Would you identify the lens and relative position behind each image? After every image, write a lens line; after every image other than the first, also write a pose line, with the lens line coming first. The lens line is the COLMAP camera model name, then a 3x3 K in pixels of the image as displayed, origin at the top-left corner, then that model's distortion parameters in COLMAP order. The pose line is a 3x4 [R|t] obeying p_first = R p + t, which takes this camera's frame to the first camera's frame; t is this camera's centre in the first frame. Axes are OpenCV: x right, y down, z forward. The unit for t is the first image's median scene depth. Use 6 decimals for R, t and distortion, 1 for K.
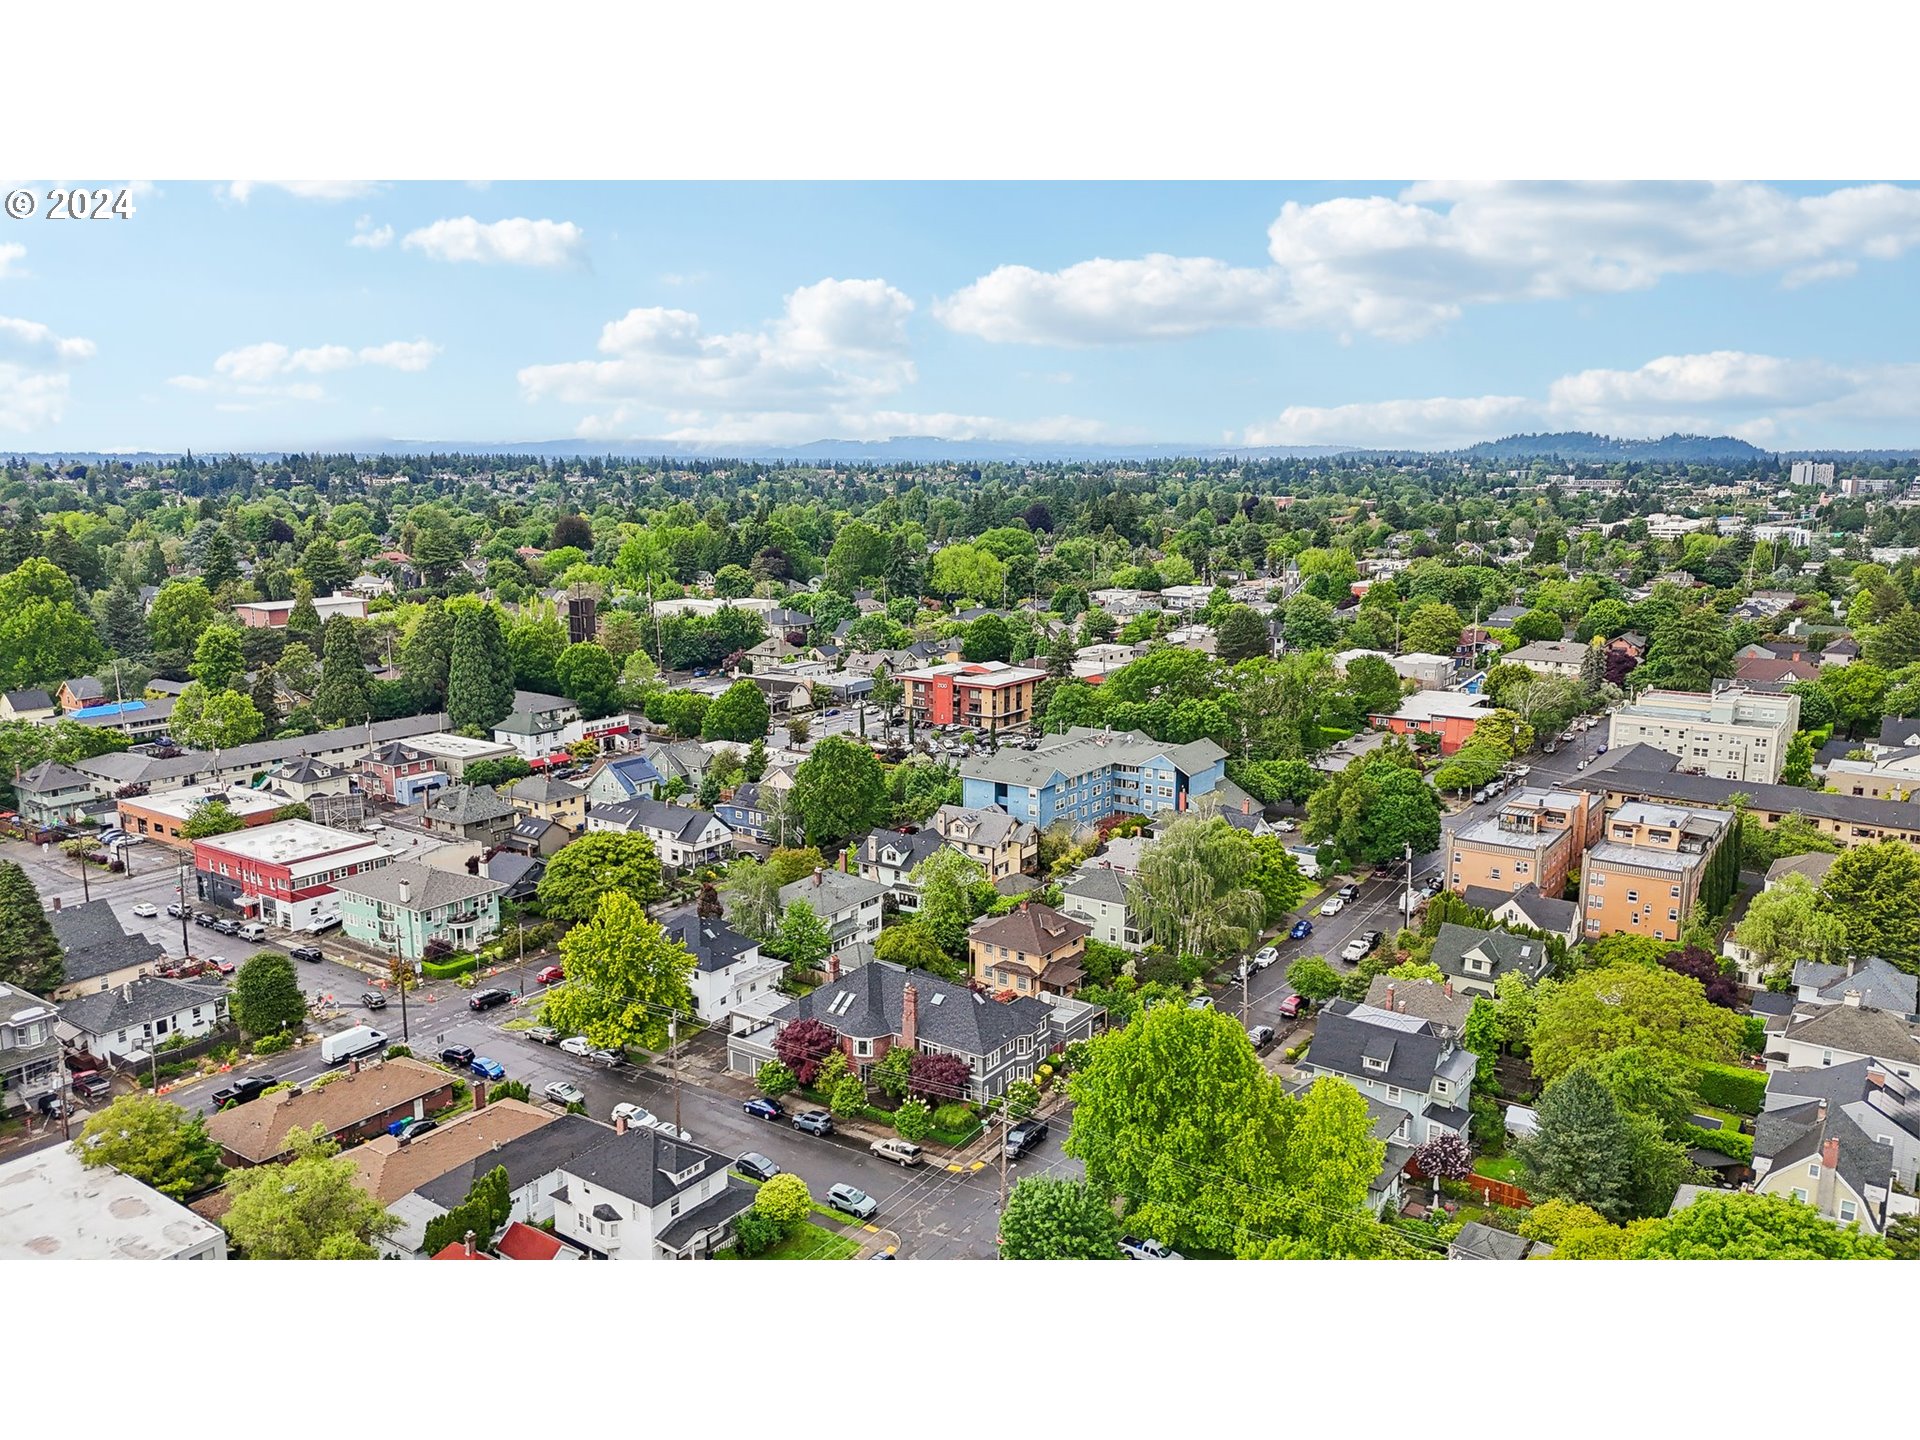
lens RADIAL K [[1405.3, 0, 960.0], [0, 1405.3, 720.0], [0, 0, 1]] dist [0.082008, -0.000823]
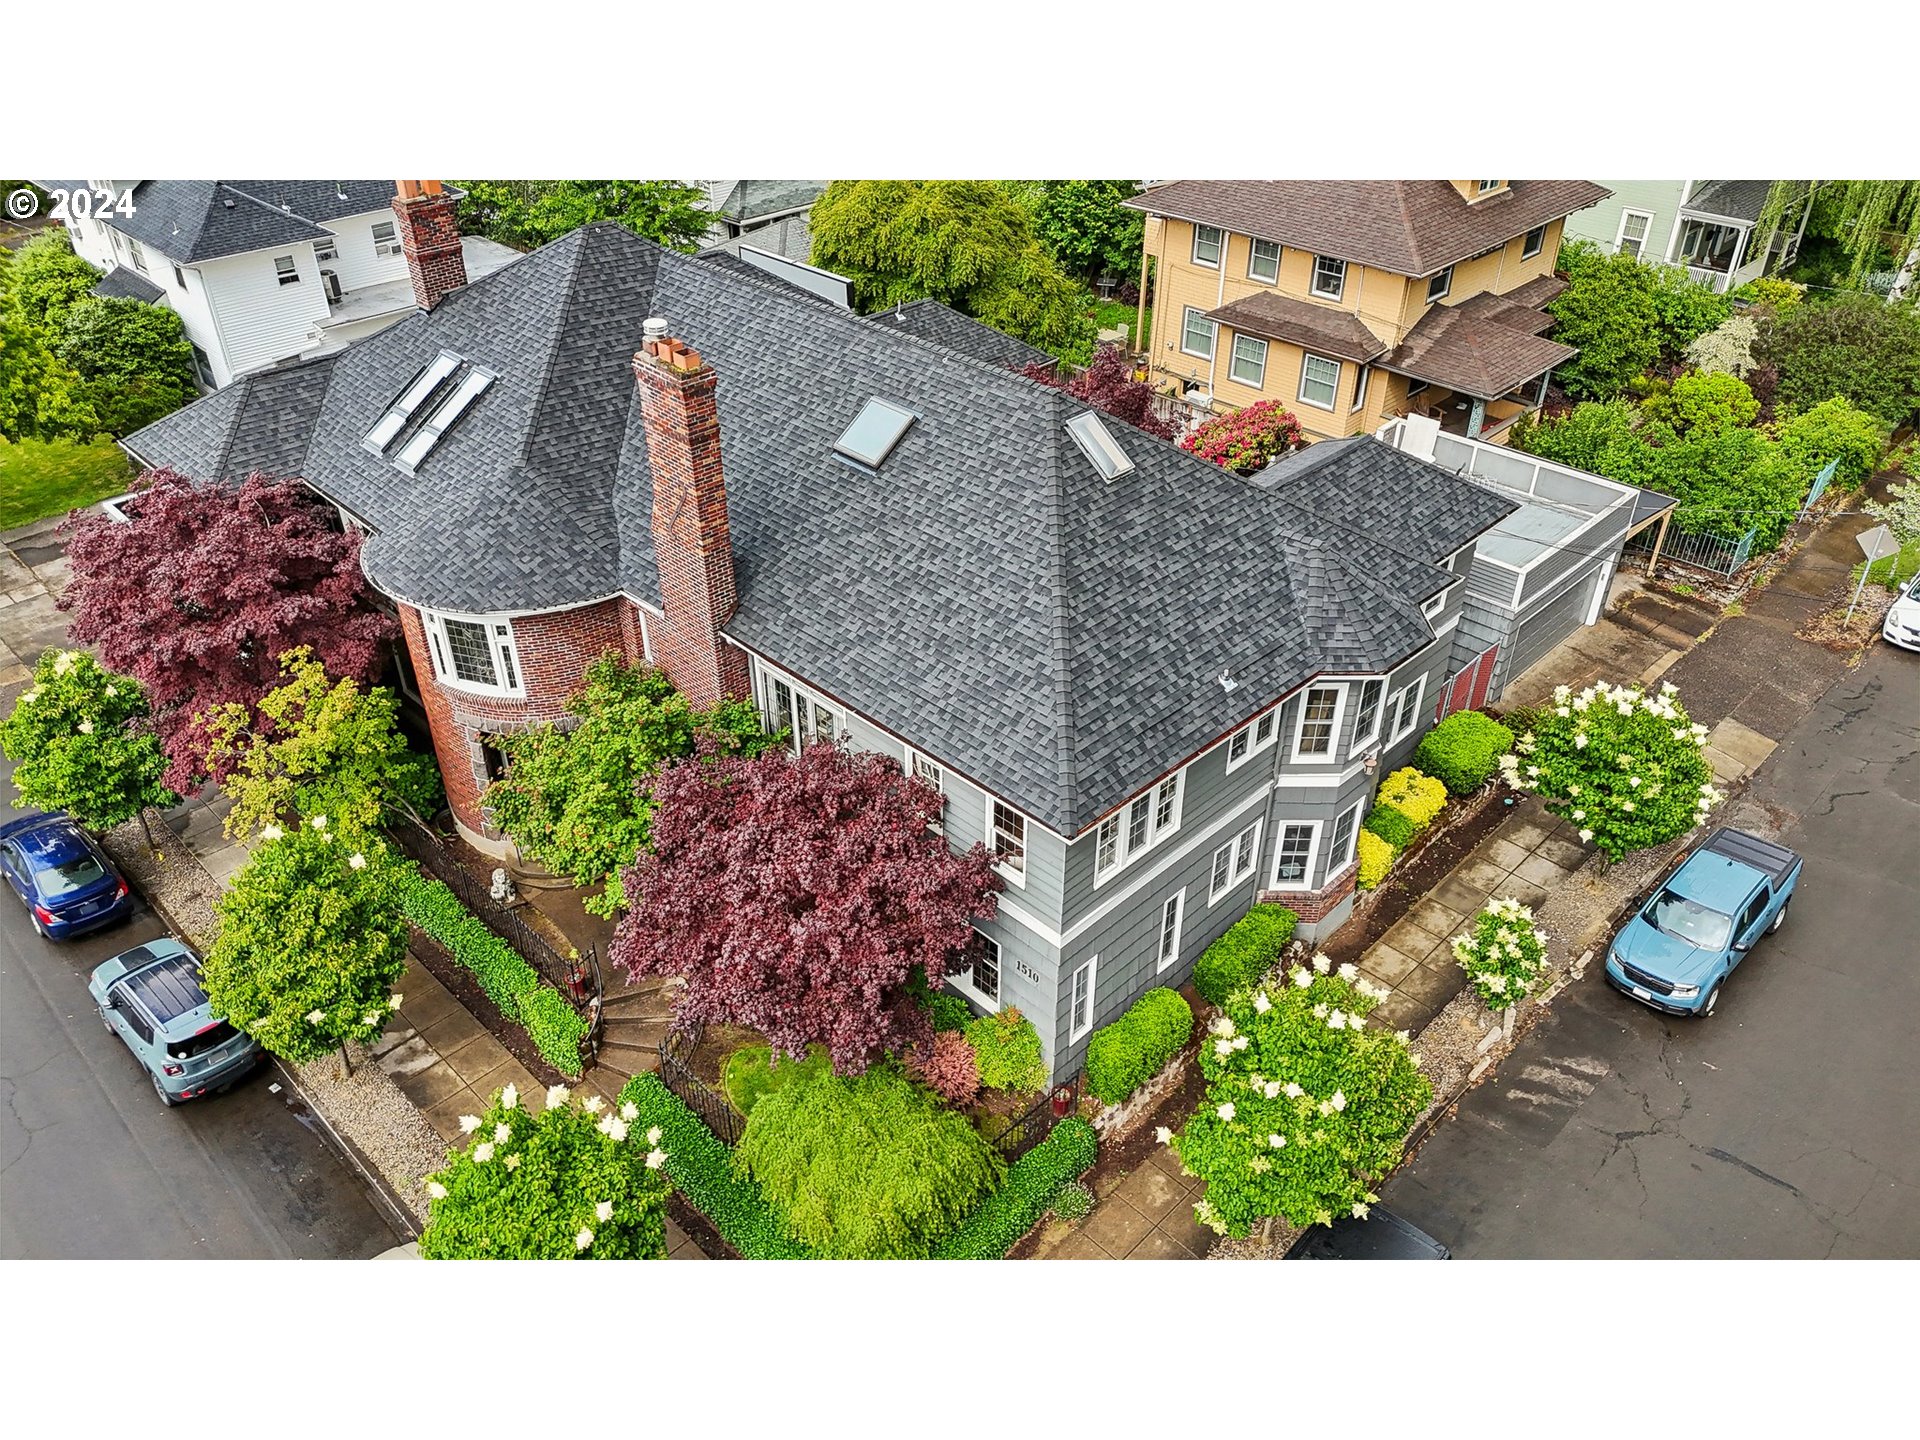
lens RADIAL K [[1405.3, 0, 960.0], [0, 1405.3, 720.0], [0, 0, 1]] dist [0.082008, -0.000823]
pose [[0.985610, 0.097782, -0.137881, 0.020433], [-0.033831, 0.913306, 0.405866, 0.138516], [0.165614, -0.395361, 0.903472, 0.721014]]
